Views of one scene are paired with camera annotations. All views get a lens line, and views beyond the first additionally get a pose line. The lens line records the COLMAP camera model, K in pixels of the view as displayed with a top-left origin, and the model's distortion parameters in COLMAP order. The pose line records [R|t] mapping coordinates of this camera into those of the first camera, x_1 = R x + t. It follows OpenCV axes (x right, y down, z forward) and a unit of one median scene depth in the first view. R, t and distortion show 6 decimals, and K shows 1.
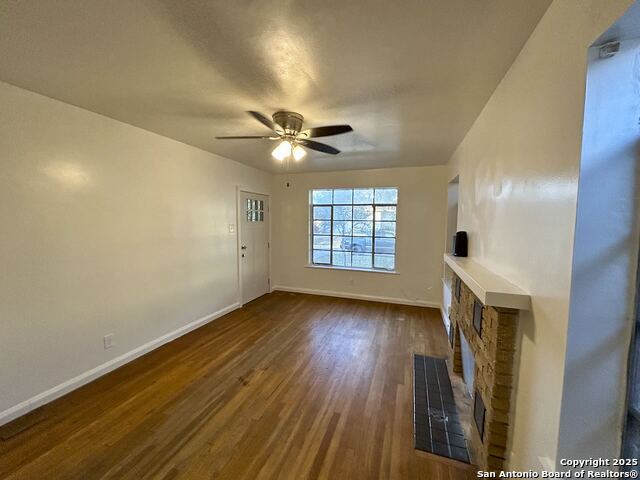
lens RADIAL K [[256.2, 0, 320.0], [0, 256.2, 240.0], [0, 0, 1]] dist [-0.000936, 0.000114]
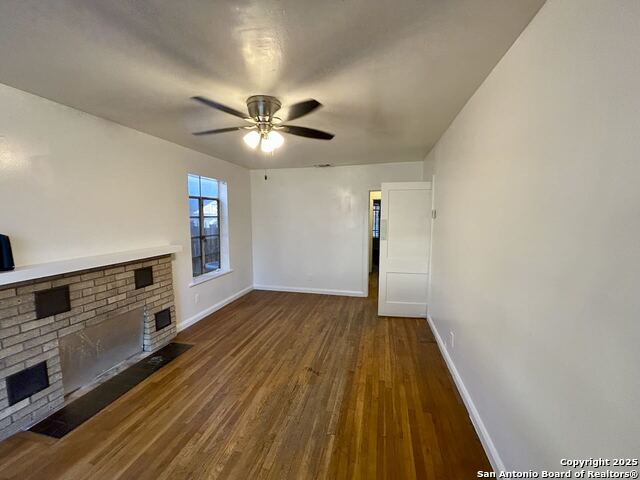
lens RADIAL K [[256.2, 0, 320.0], [0, 256.2, 240.0], [0, 0, 1]] dist [-0.000936, 0.000114]
pose [[-0.994263, 0.001786, -0.106949, -0.214158], [-0.017075, 0.984388, 0.175180, -0.158838], [0.105592, 0.176001, -0.978710, 1.917986]]
